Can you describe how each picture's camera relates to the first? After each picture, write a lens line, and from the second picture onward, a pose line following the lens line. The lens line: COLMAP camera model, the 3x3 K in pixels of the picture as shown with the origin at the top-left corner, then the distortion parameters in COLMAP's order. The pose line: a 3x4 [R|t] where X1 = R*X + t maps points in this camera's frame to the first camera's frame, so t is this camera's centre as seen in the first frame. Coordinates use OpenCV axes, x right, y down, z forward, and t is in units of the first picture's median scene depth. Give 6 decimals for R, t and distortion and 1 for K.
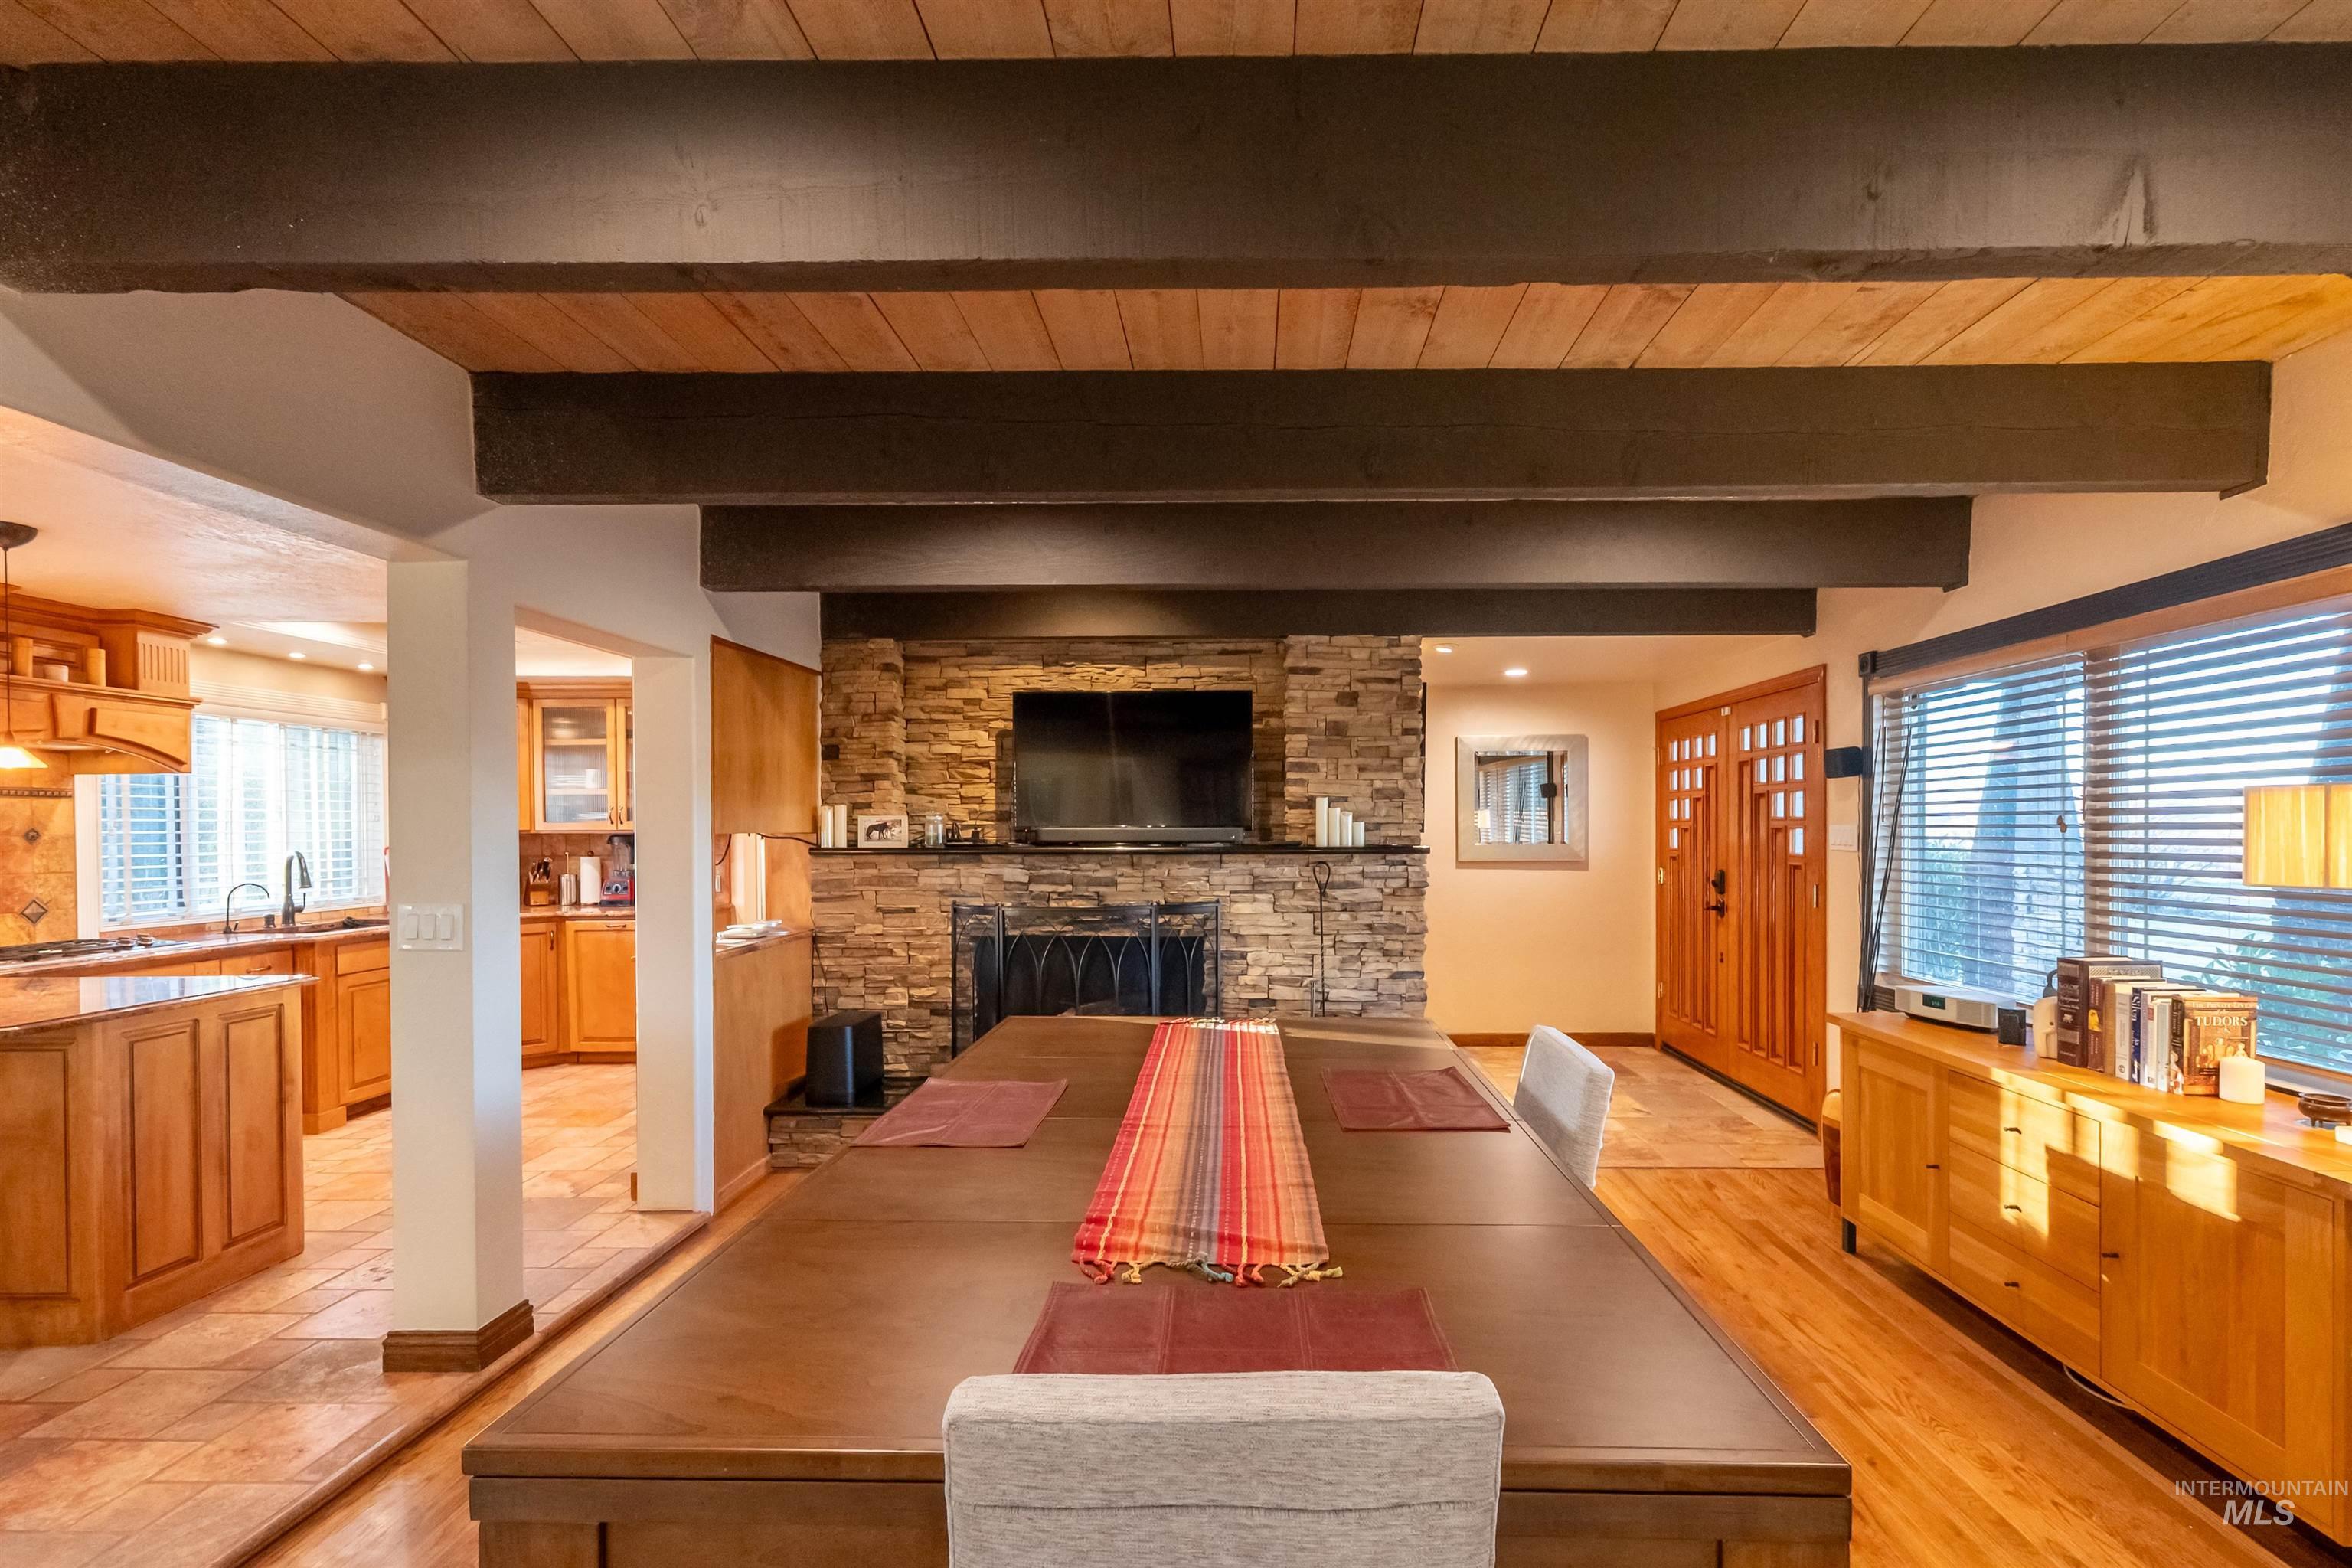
lens RADIAL K [[1084.9, 0, 1209.2], [0, 1084.9, 849.9], [0, 0, 1]] dist [0.005328, 0.000497]
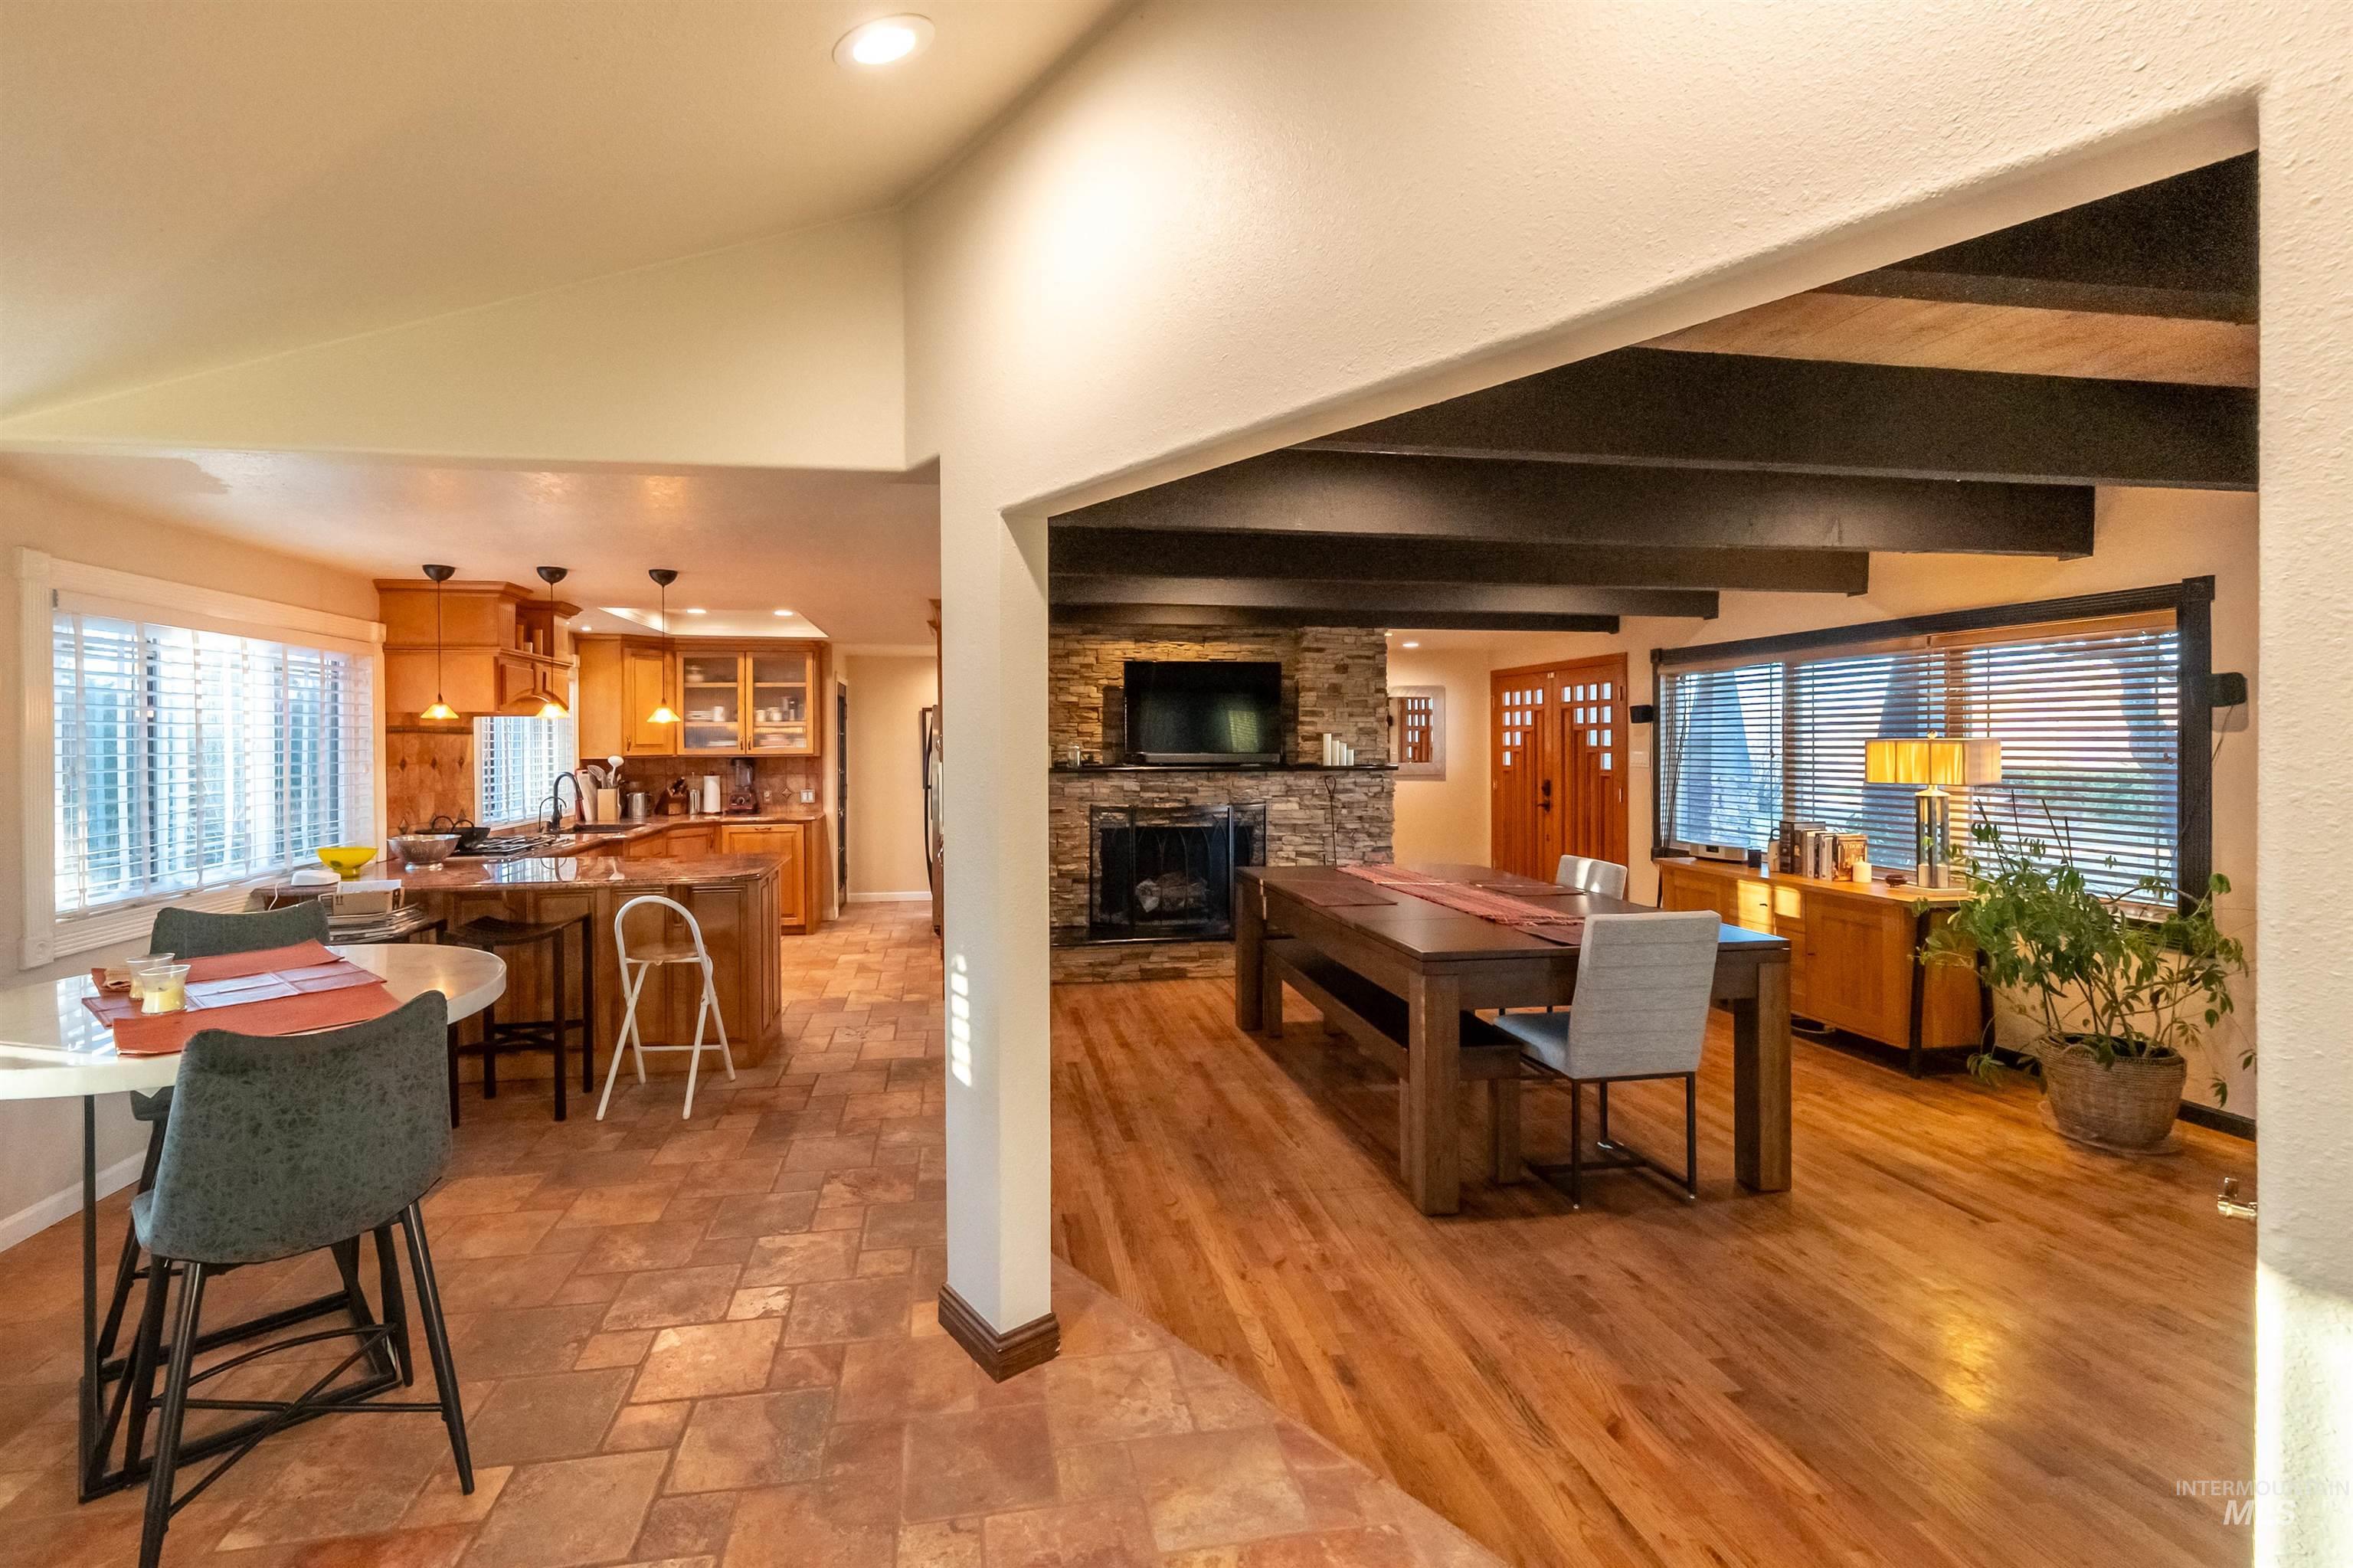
lens RADIAL K [[1085.4, 0, 1113.9], [0, 1085.4, 756.0], [0, 0, 1]] dist [0.005328, 0.000497]
pose [[0.982810, -0.002317, 0.184606, -0.469560], [0.003976, 0.999955, -0.008619, -0.004718], [-0.184578, 0.009205, 0.982775, -0.439076]]
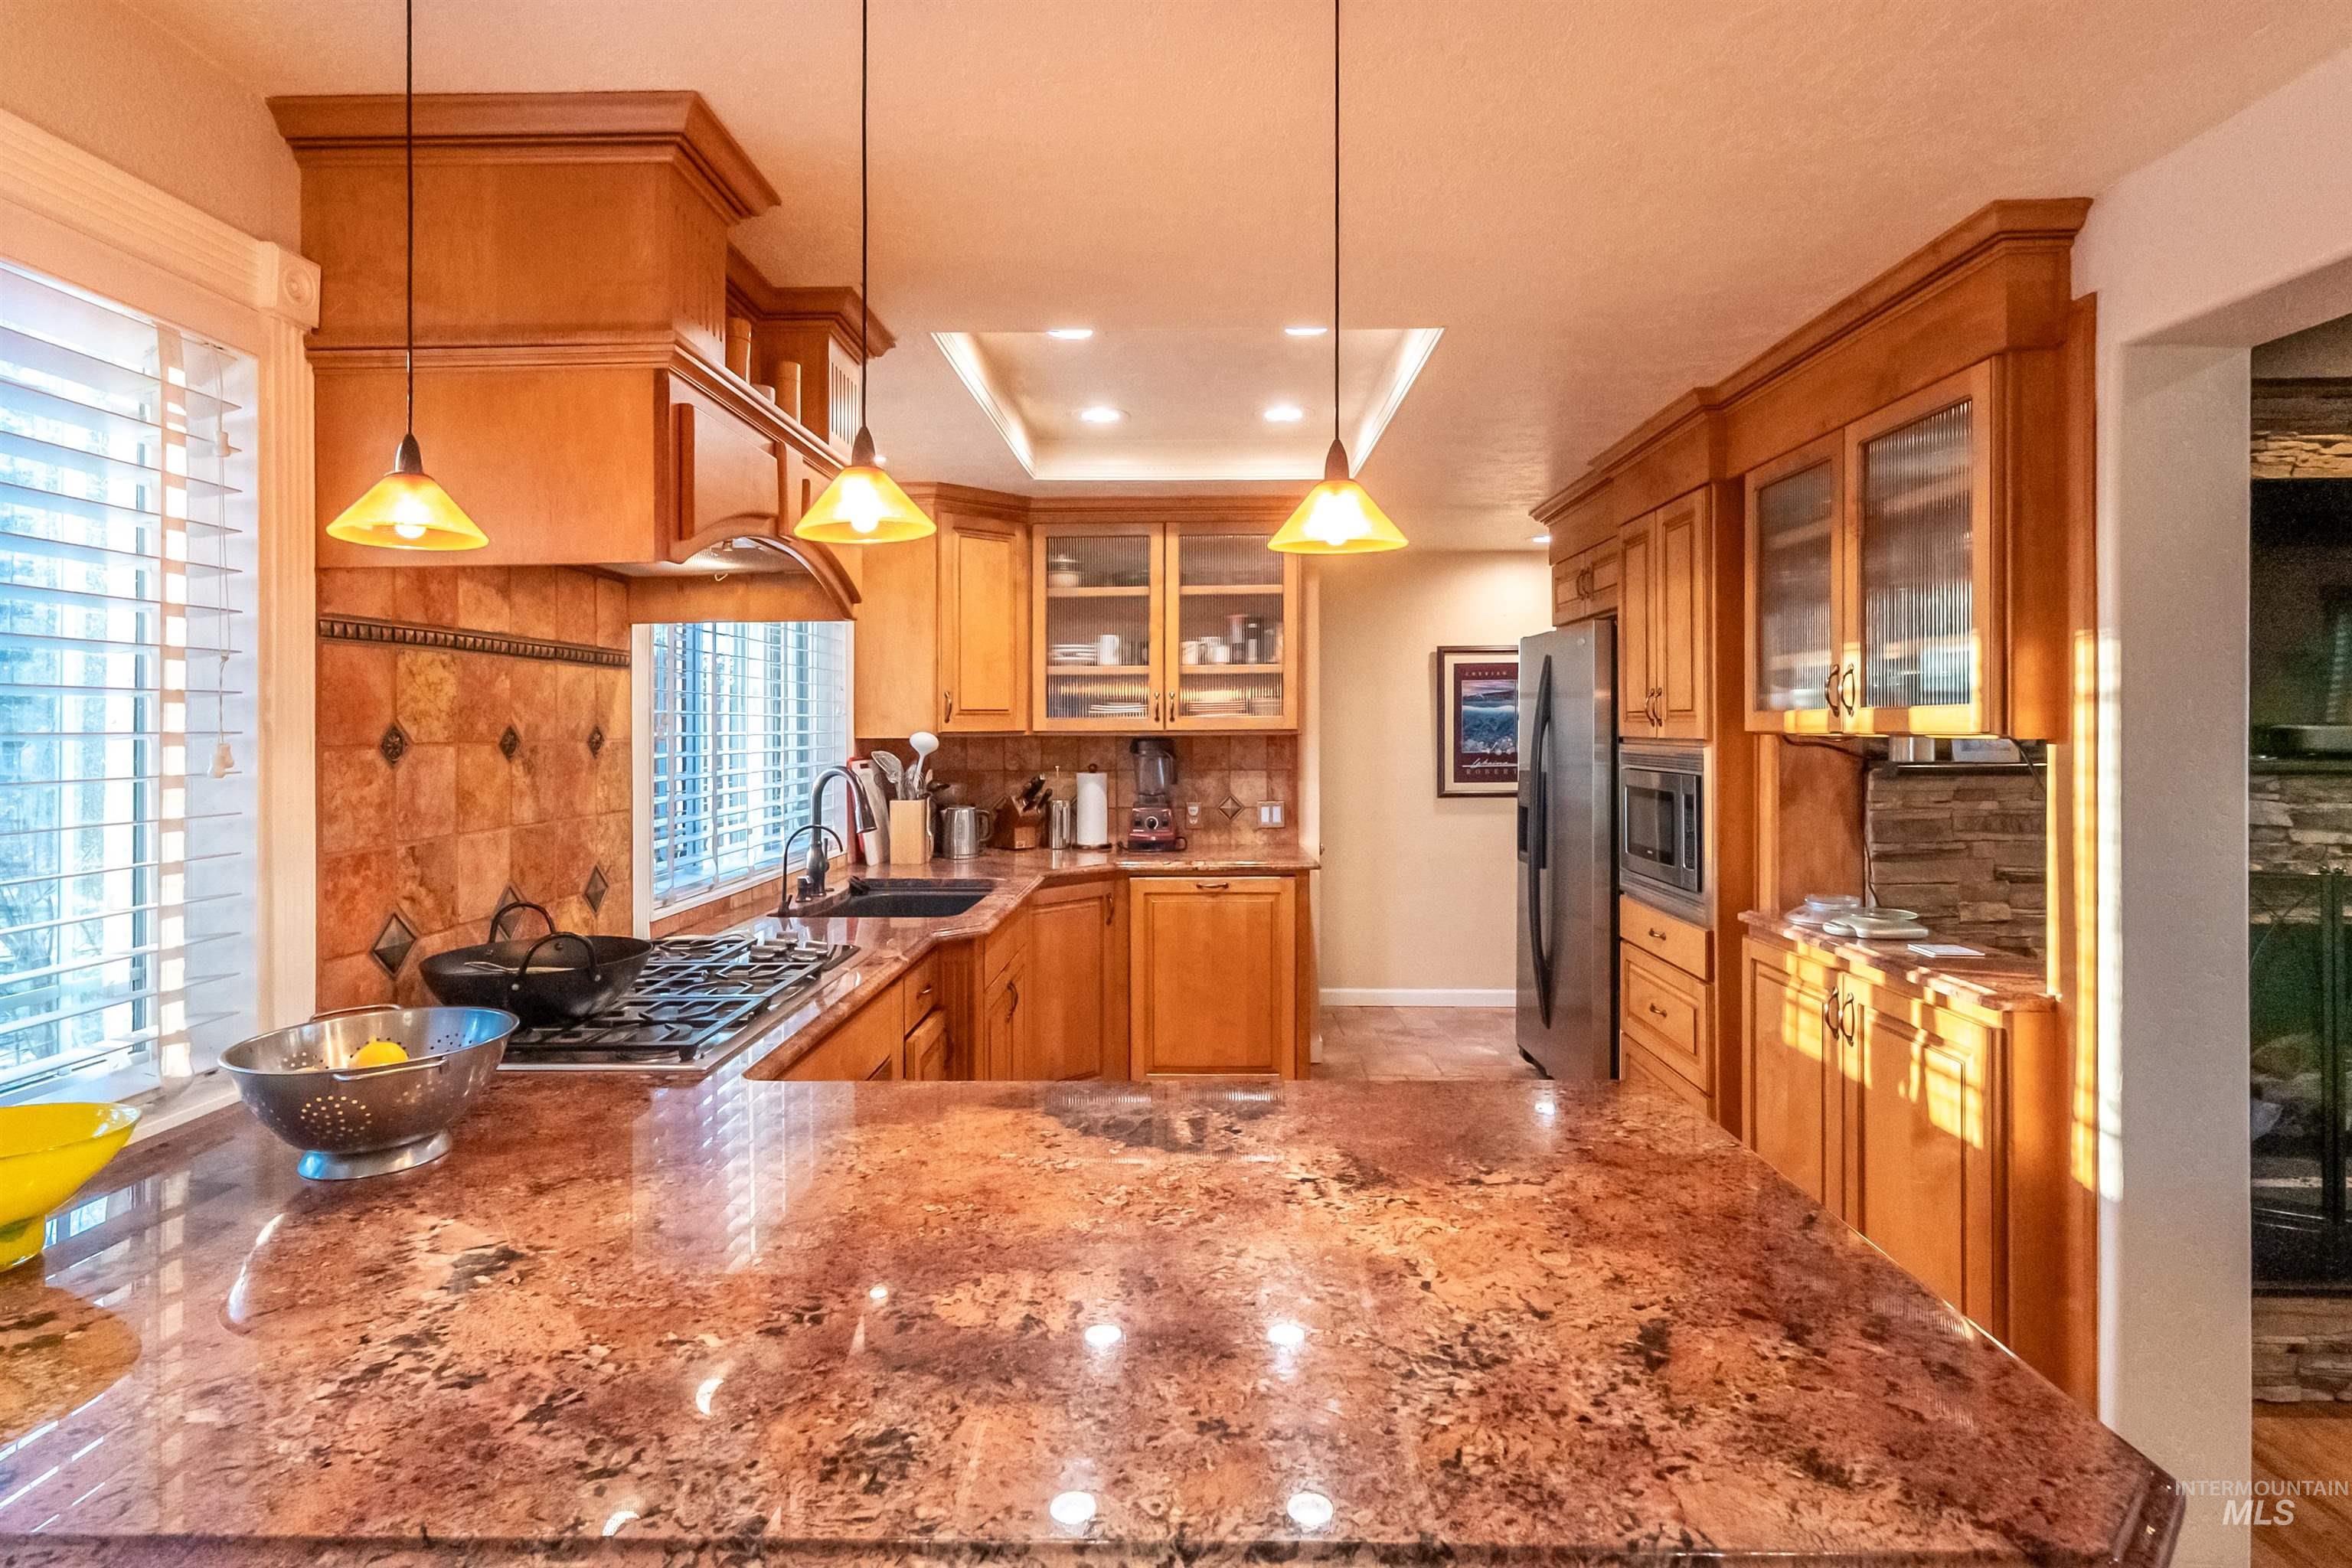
lens RADIAL K [[1225.3, 0, 1147.2], [0, 1225.3, 730.5], [0, 0, 1]] dist [-0.002789, -0.000052]
pose [[1.000000, 0.000601, 0.000764, -0.734126], [-0.000586, 0.999816, -0.019181, -0.005971], [-0.000776, 0.019181, 0.999816, 0.383781]]
